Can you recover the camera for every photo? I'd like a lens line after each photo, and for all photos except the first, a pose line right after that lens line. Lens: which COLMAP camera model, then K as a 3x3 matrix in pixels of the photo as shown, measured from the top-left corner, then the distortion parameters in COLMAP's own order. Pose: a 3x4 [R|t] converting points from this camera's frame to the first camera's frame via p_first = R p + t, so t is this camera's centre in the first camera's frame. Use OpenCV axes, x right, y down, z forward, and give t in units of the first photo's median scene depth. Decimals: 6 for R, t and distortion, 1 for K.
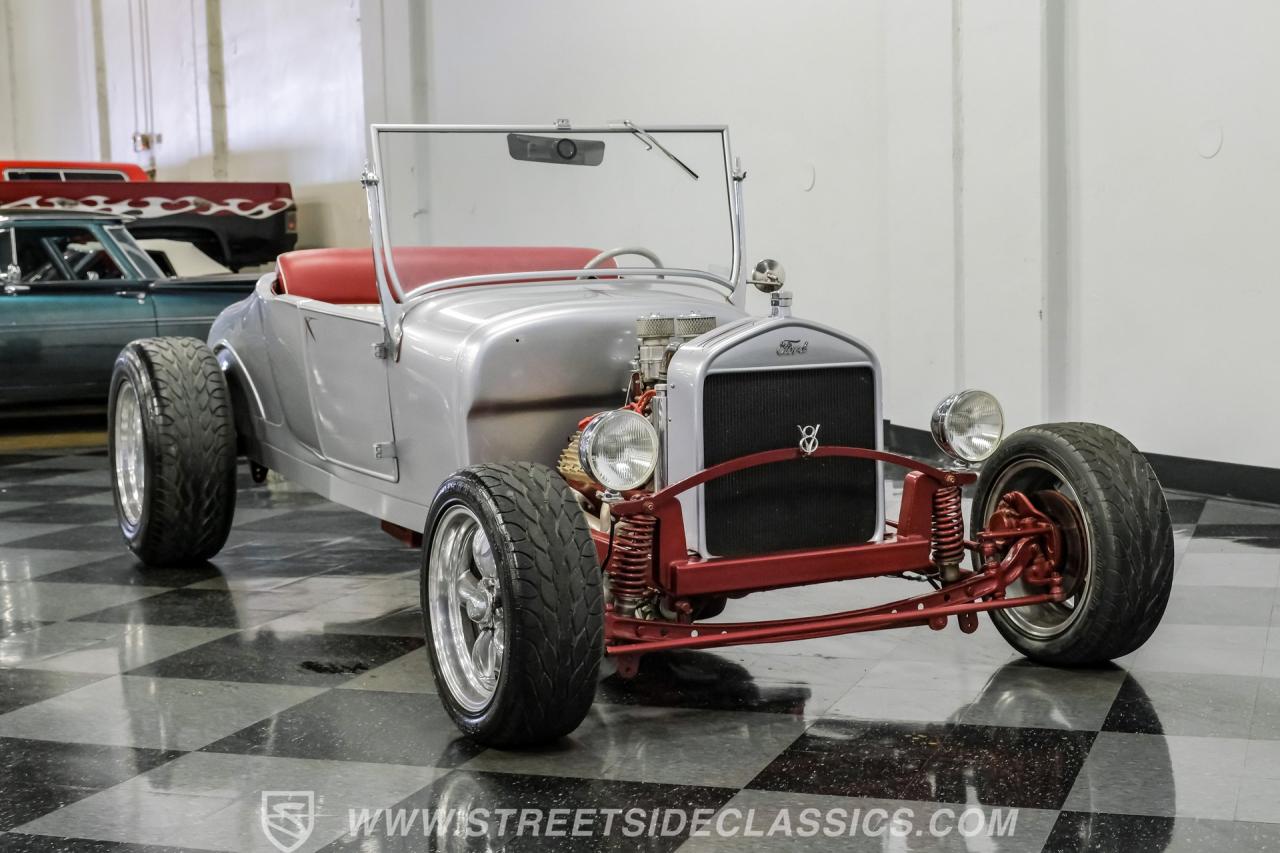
lens RADIAL K [[1535.9, 0, 641.3], [0, 1535.9, 393.5], [0, 0, 1]] dist [-0.005355, 0.026633]
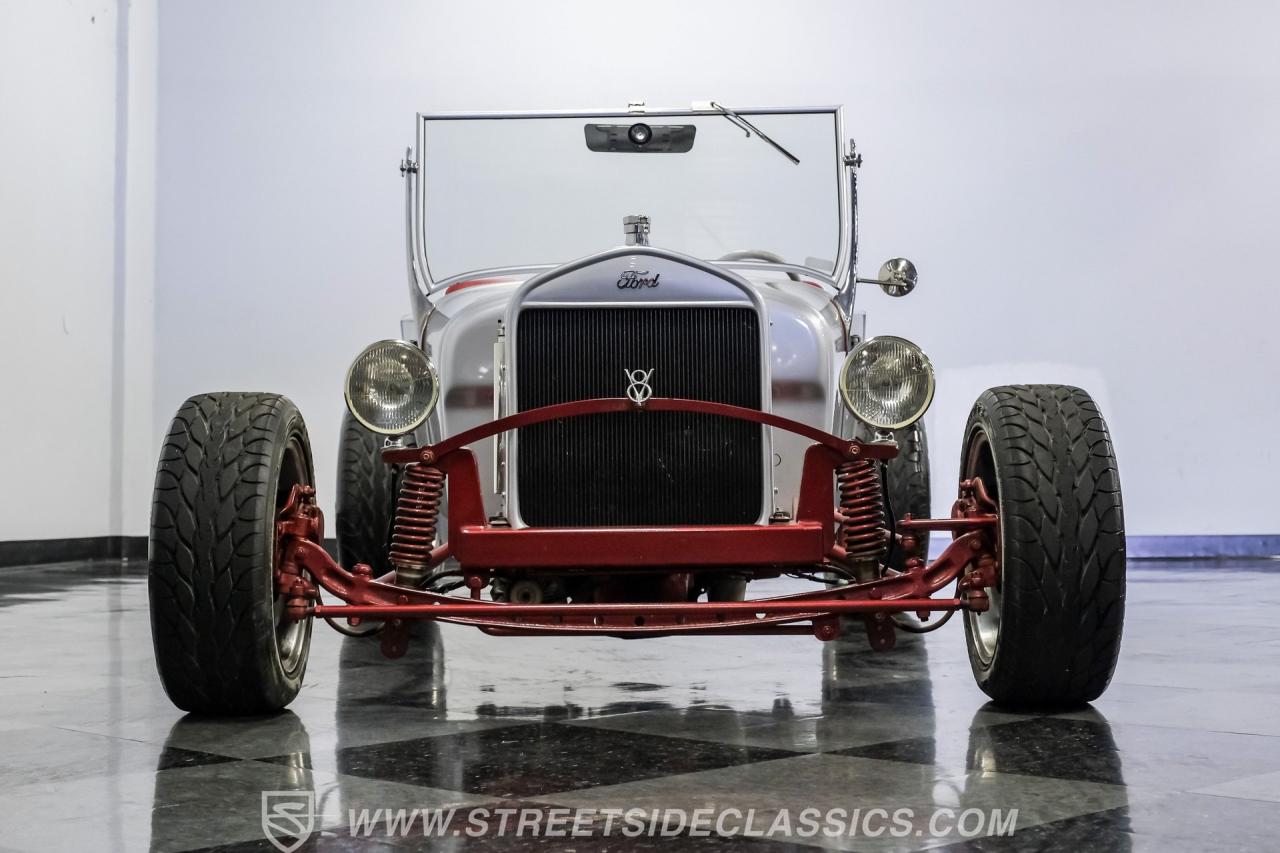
lens RADIAL K [[1587.6, 0, 639.0], [0, 1587.6, 410.2], [0, 0, 1]] dist [-0.009171, 0.013962]
pose [[0.918093, 0.000839, -0.396363, 0.420345], [-0.039177, 0.995293, -0.088636, 0.110989], [0.394423, 0.096905, 0.913805, 0.218637]]
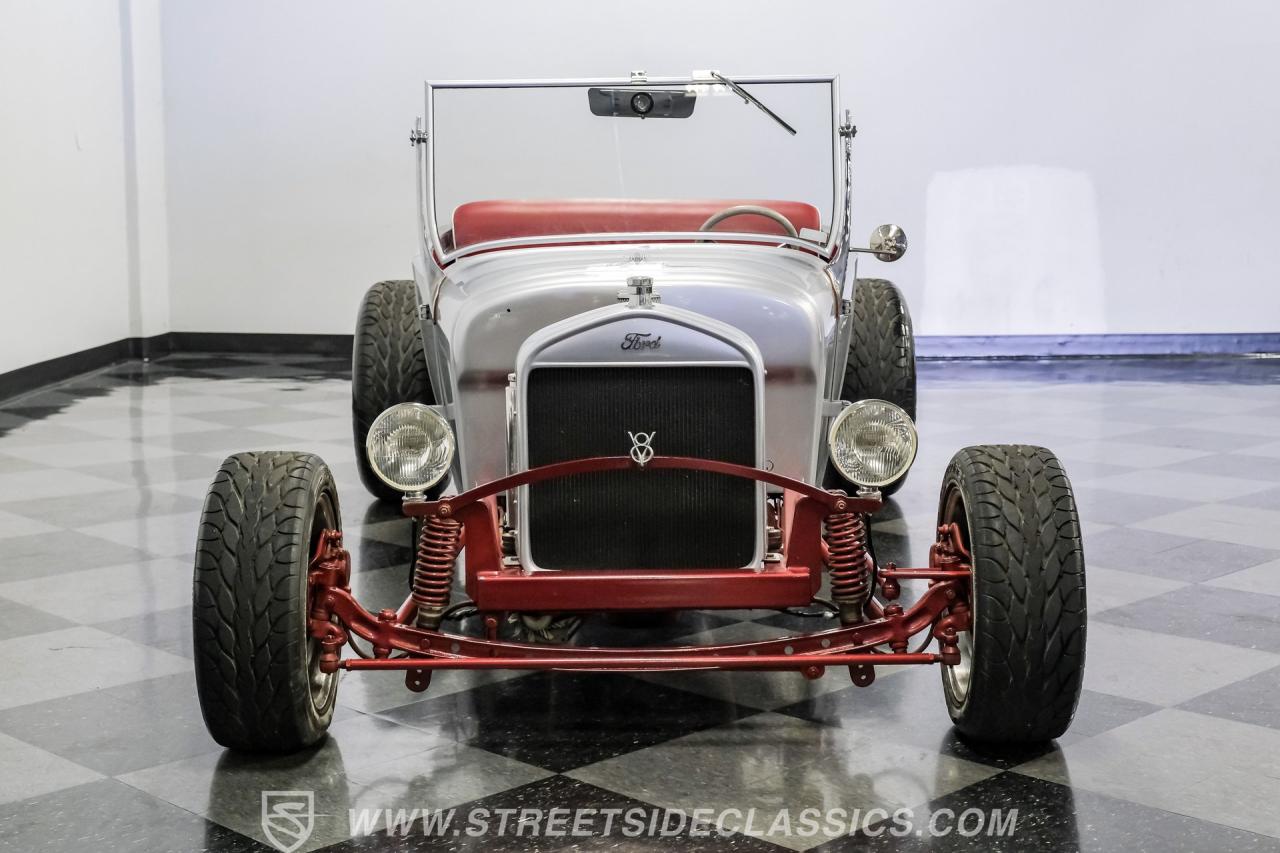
lens RADIAL K [[1535.9, 0, 641.3], [0, 1535.9, 393.5], [0, 0, 1]] dist [-0.005355, 0.026633]
pose [[0.918792, 0.059234, -0.390272, 0.425413], [-0.041187, 0.997666, 0.054458, -0.046200], [0.392587, -0.033961, 0.919087, 0.186400]]
